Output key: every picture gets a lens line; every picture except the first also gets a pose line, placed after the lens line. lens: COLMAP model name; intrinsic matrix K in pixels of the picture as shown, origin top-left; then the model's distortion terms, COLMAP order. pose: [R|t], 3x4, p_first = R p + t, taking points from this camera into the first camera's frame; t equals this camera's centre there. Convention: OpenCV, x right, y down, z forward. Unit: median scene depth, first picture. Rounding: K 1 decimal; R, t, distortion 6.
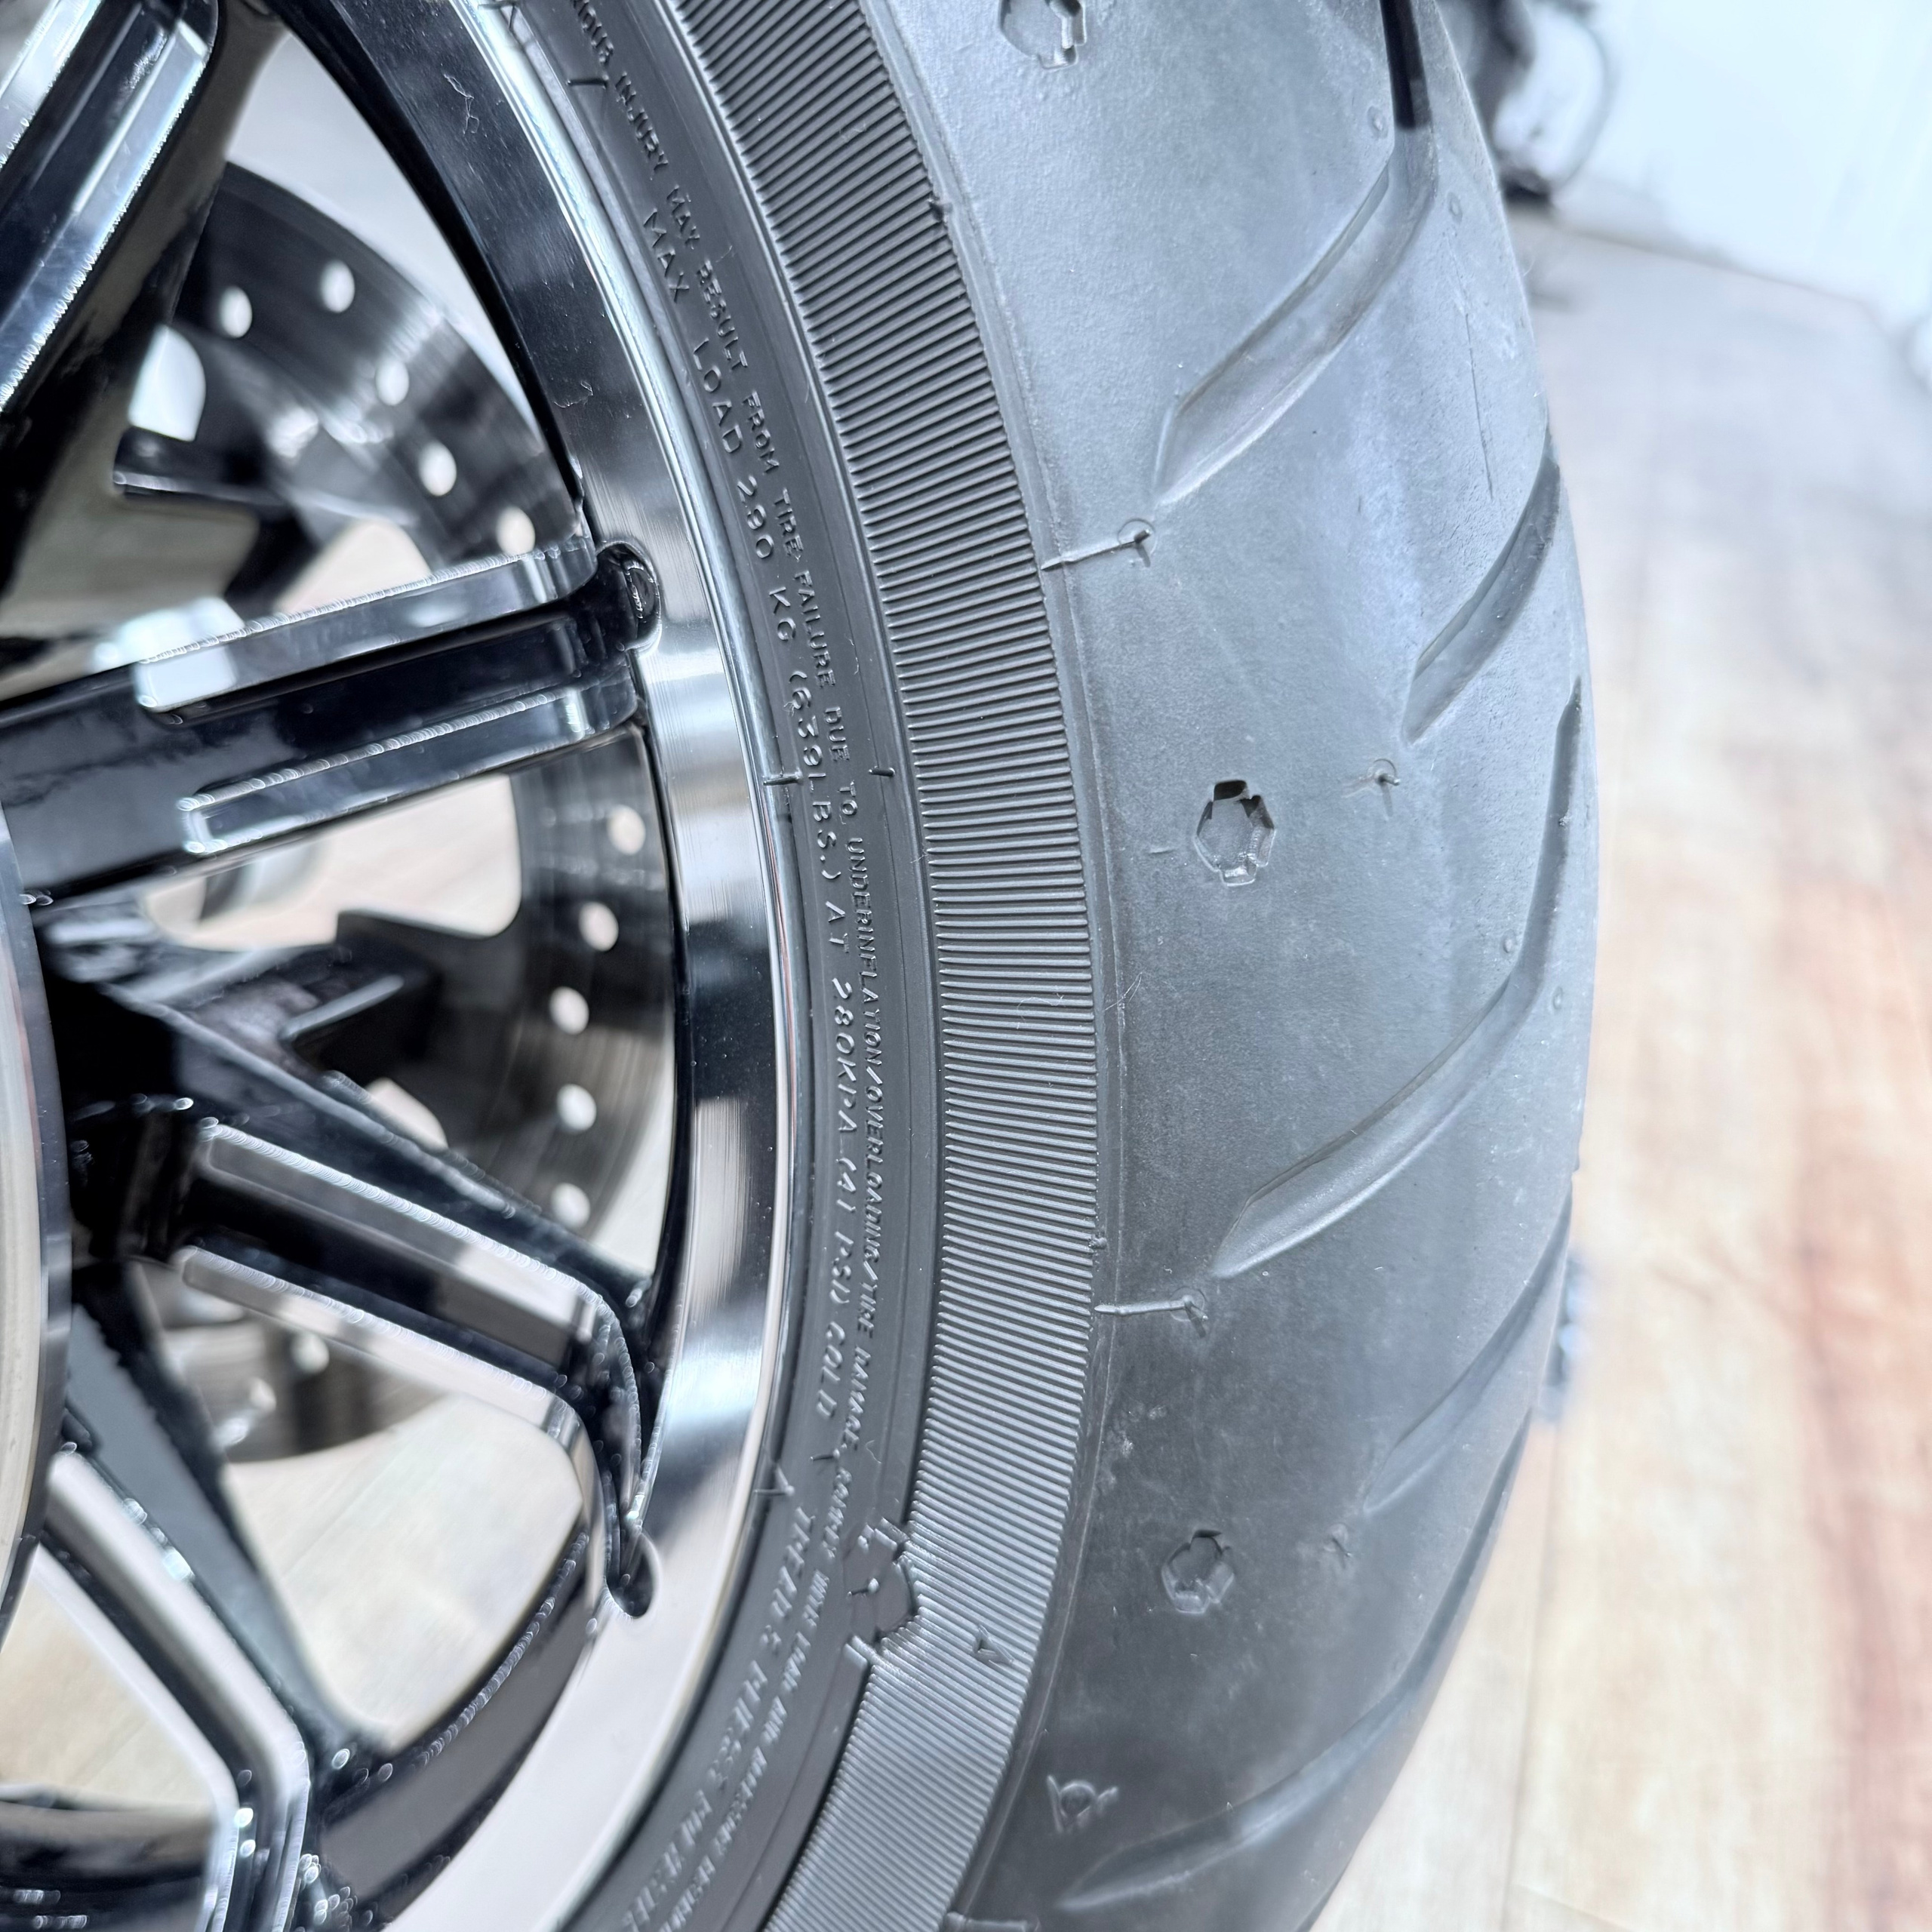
lens RADIAL K [[1869.4, 0, 963.8], [0, 1869.4, 942.2], [0, 0, 1]] dist [0.143850, -0.449236]
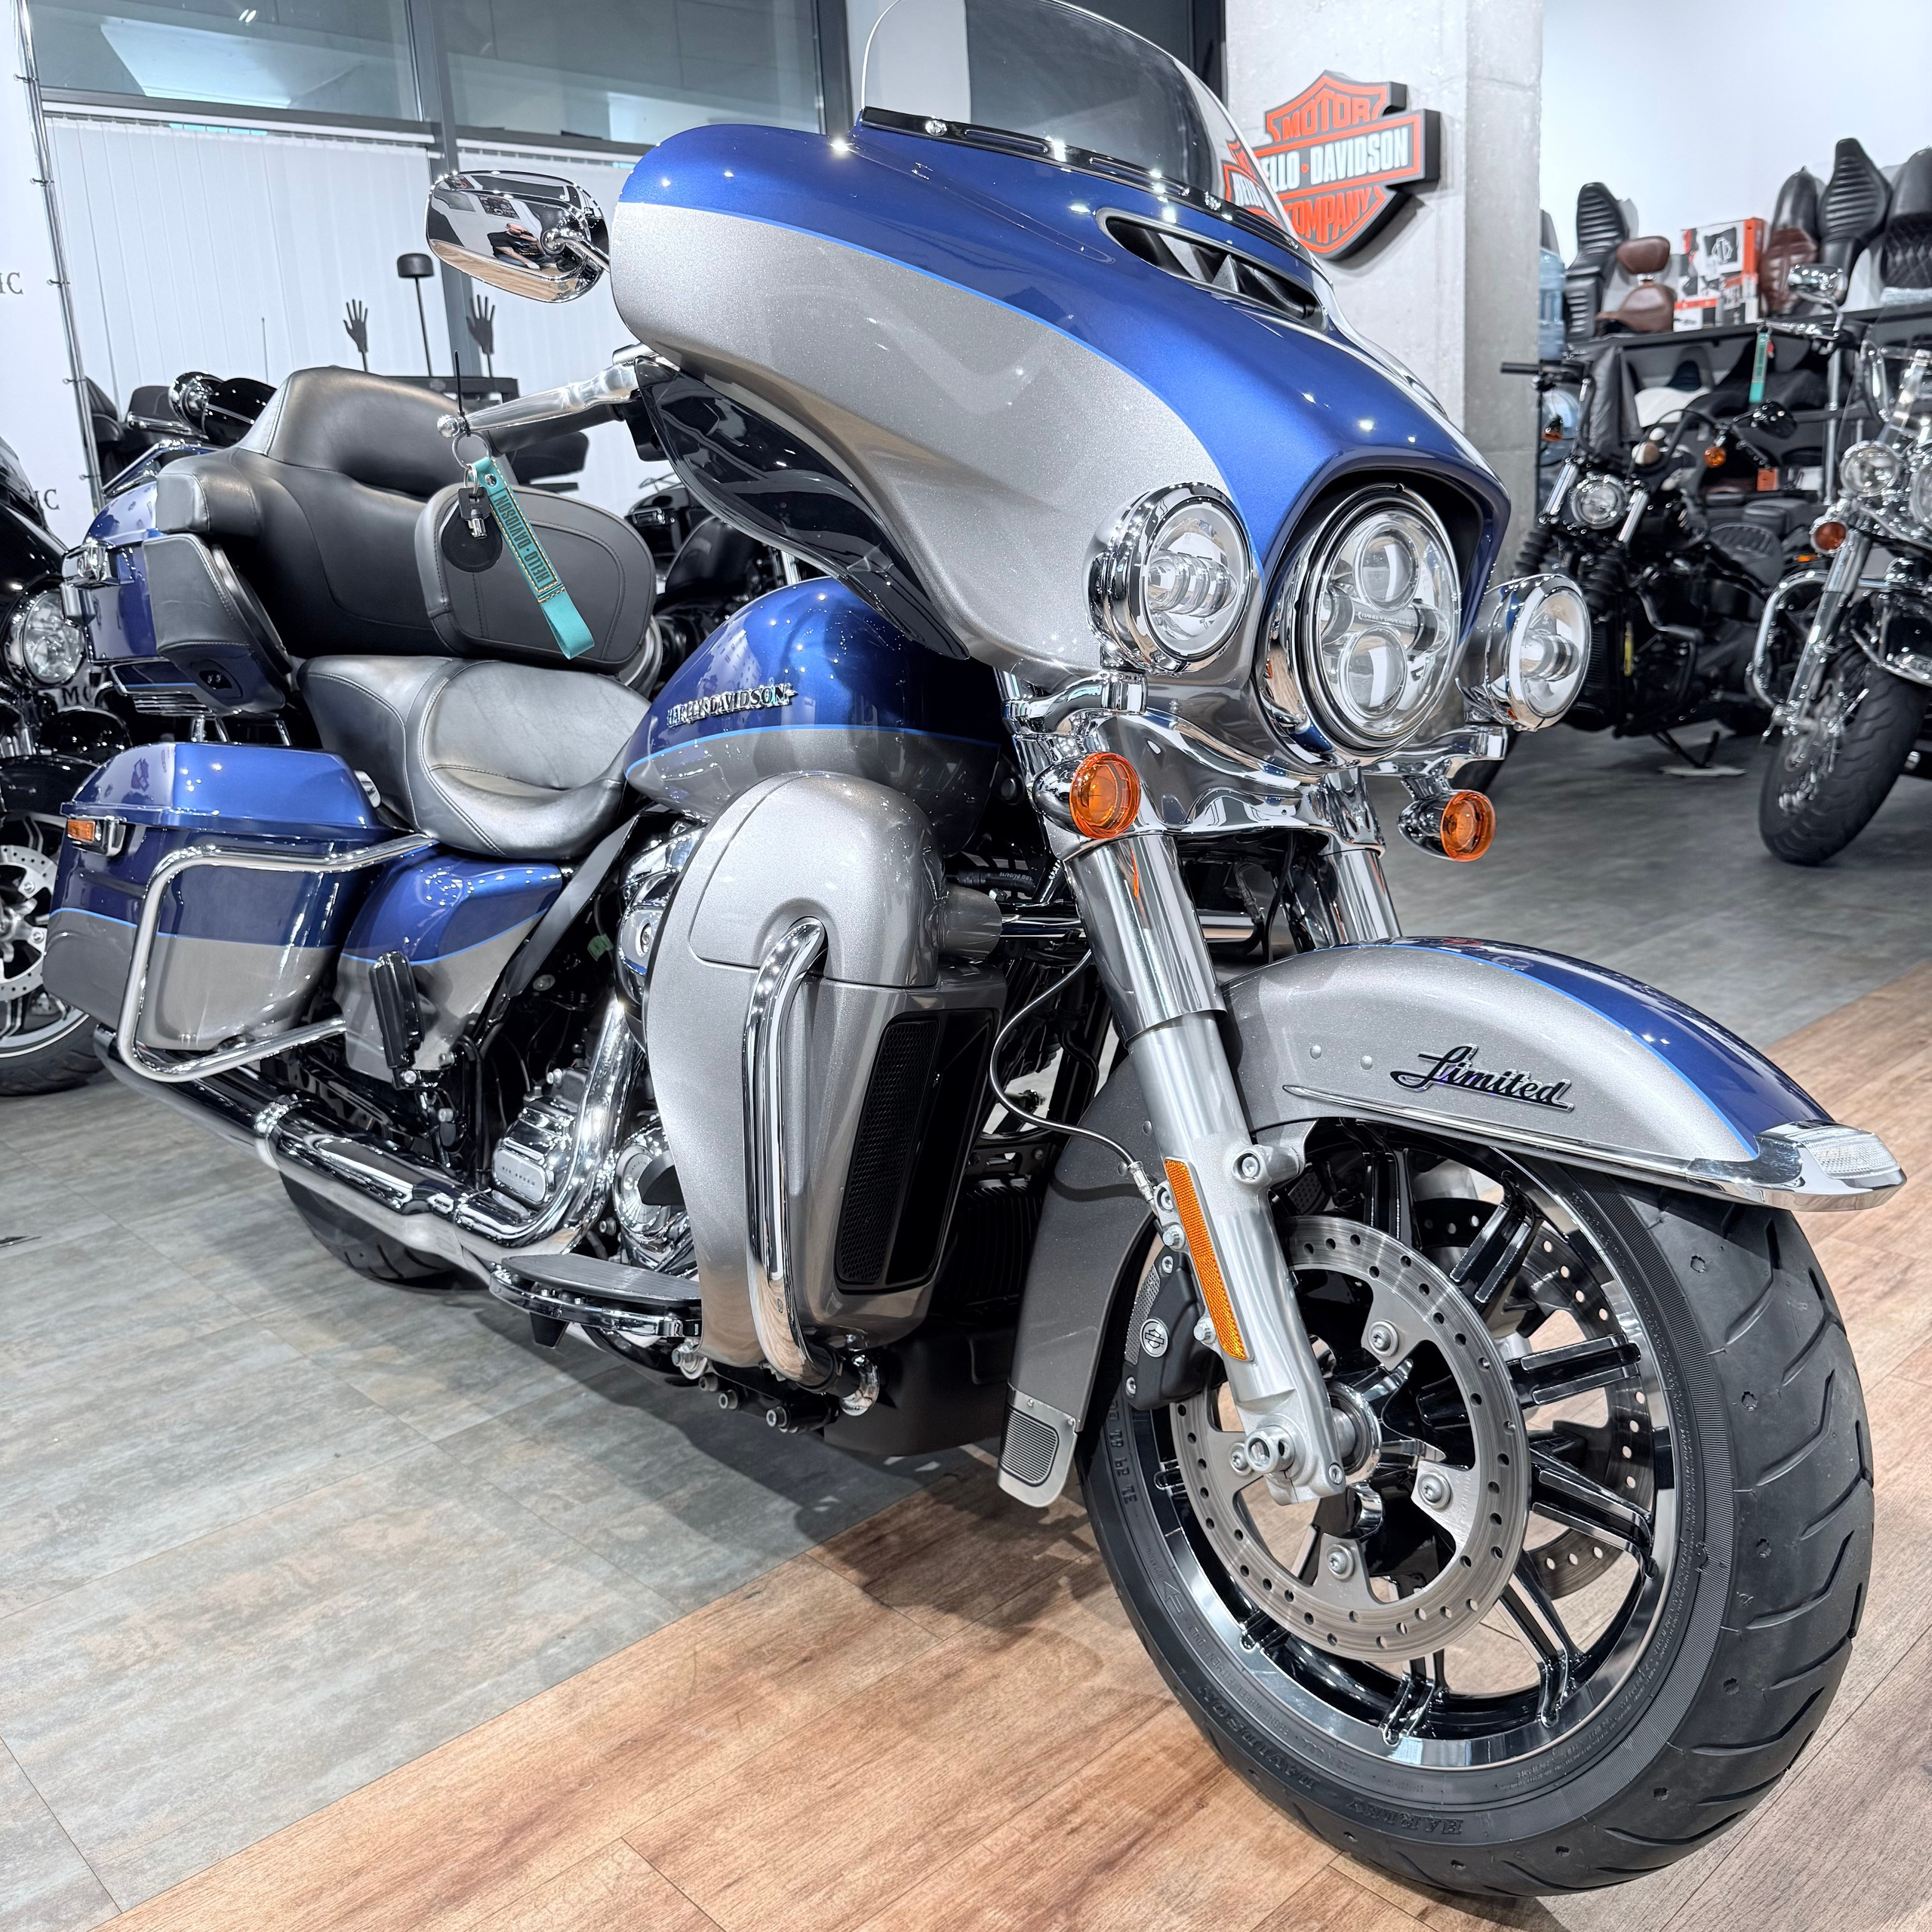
lens RADIAL K [[1798.5, 0, 957.1], [0, 1798.5, 959.4], [0, 0, 1]] dist [0.116839, -0.234382]
pose [[0.858883, -0.116546, -0.498735, 0.835007], [-0.029349, 0.960966, -0.275105, 0.207985], [0.511330, 0.250921, 0.821937, -4.268666]]
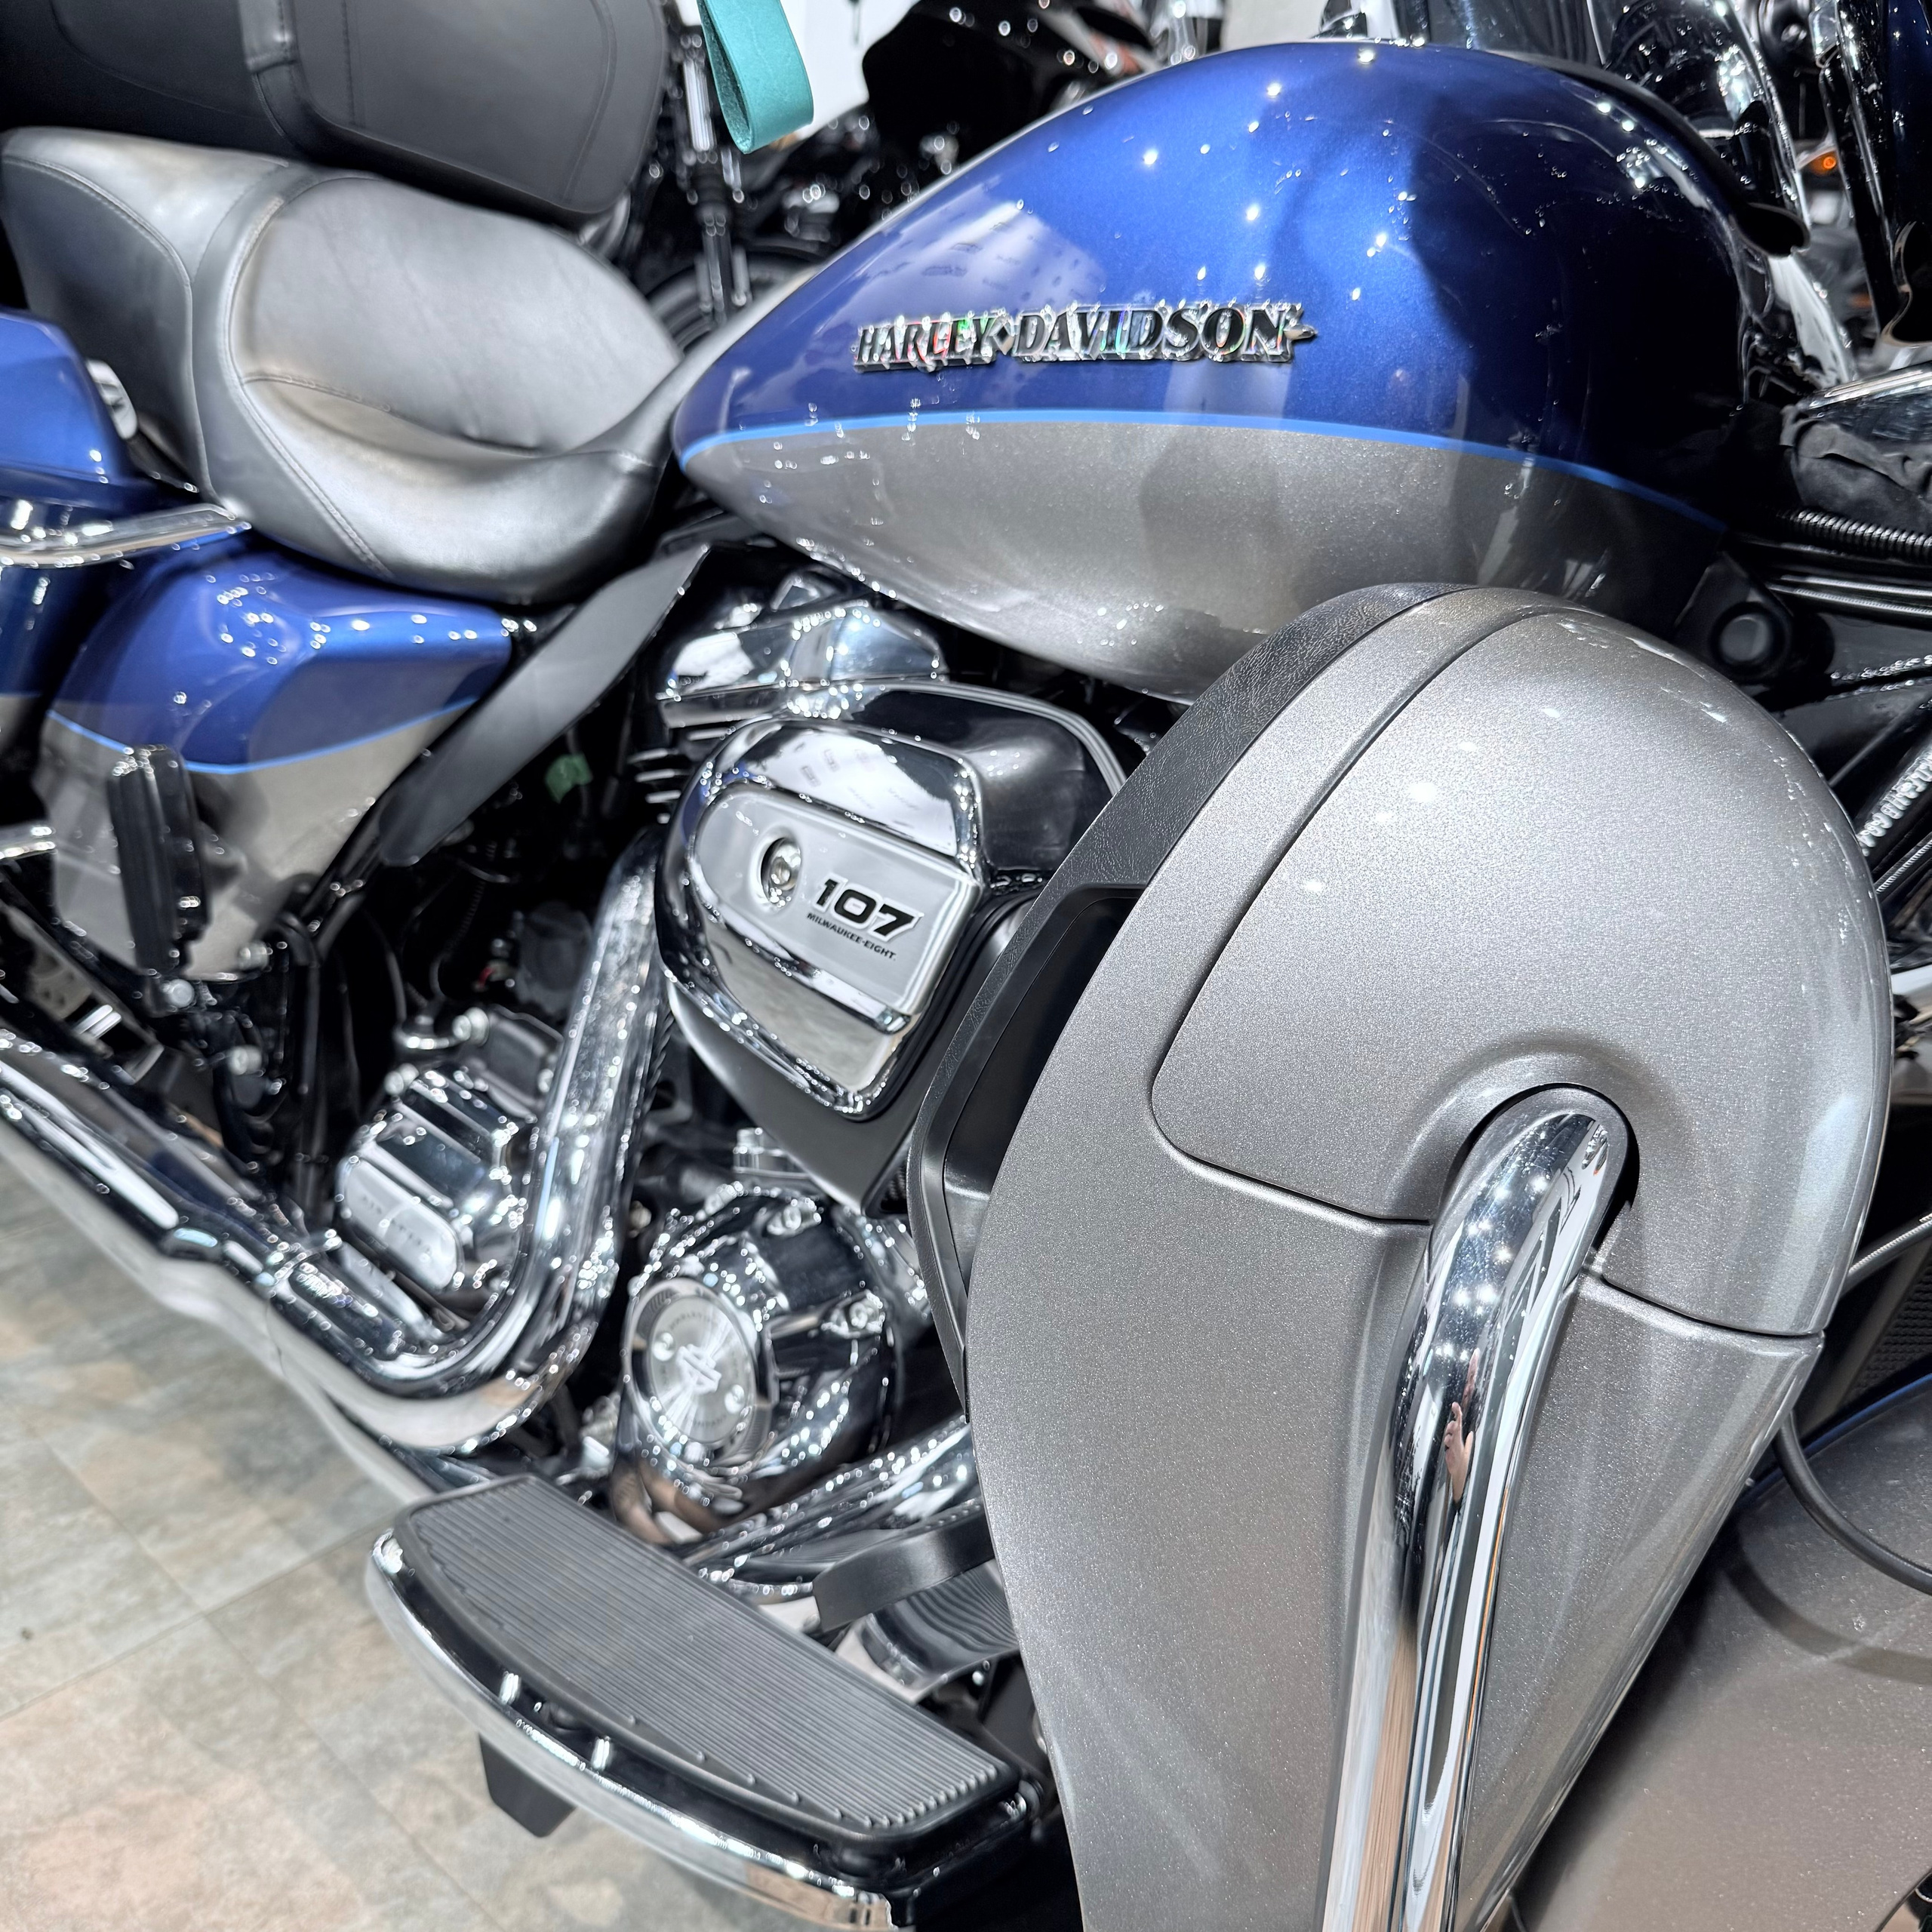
lens RADIAL K [[1823.5, 0, 962.7], [0, 1823.5, 971.0], [0, 0, 1]] dist [0.096460, -0.215359]
pose [[0.921161, 0.055312, -0.385232, -2.227679], [-0.101855, 0.989611, -0.101466, -1.327854], [0.375618, 0.132705, 0.917225, -1.825914]]
